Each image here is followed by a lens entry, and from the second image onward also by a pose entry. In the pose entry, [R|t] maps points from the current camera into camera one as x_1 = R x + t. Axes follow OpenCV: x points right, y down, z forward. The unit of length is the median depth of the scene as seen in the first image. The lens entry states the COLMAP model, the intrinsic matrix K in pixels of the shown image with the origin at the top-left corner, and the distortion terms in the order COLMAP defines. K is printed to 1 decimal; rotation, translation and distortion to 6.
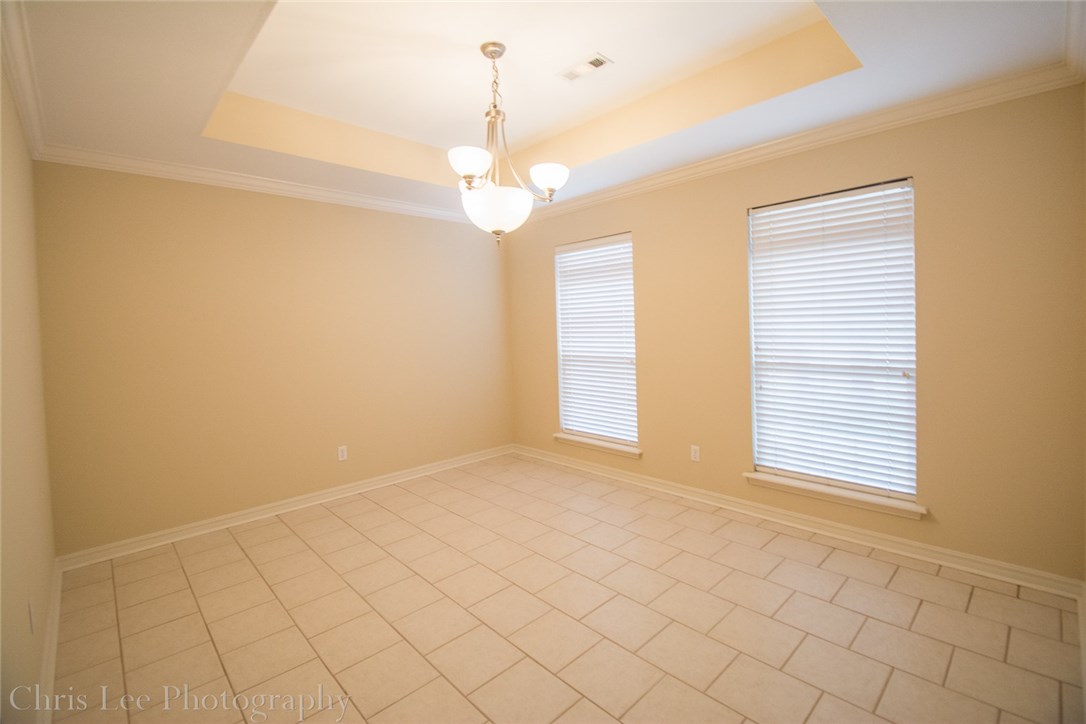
lens RADIAL K [[484.5, 0, 540.5], [0, 484.5, 335.1], [0, 0, 1]] dist [0.002602, -0.009671]
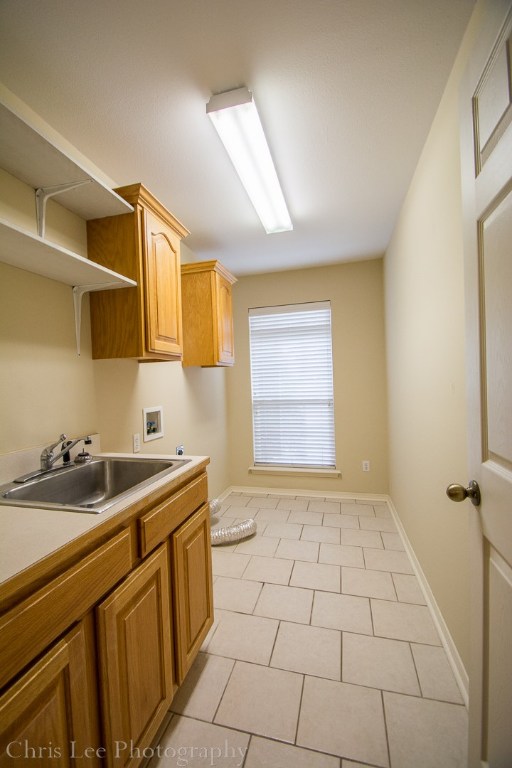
lens RADIAL K [[290.4, 0, 256.0], [0, 290.4, 384.0], [0, 0, 1]] dist [0.000787, -0.004853]
pose [[0.858064, -0.016944, 0.513263, -0.355458], [0.026553, 0.999583, -0.011391, 0.009560], [-0.512856, 0.023402, 0.858156, 0.418195]]
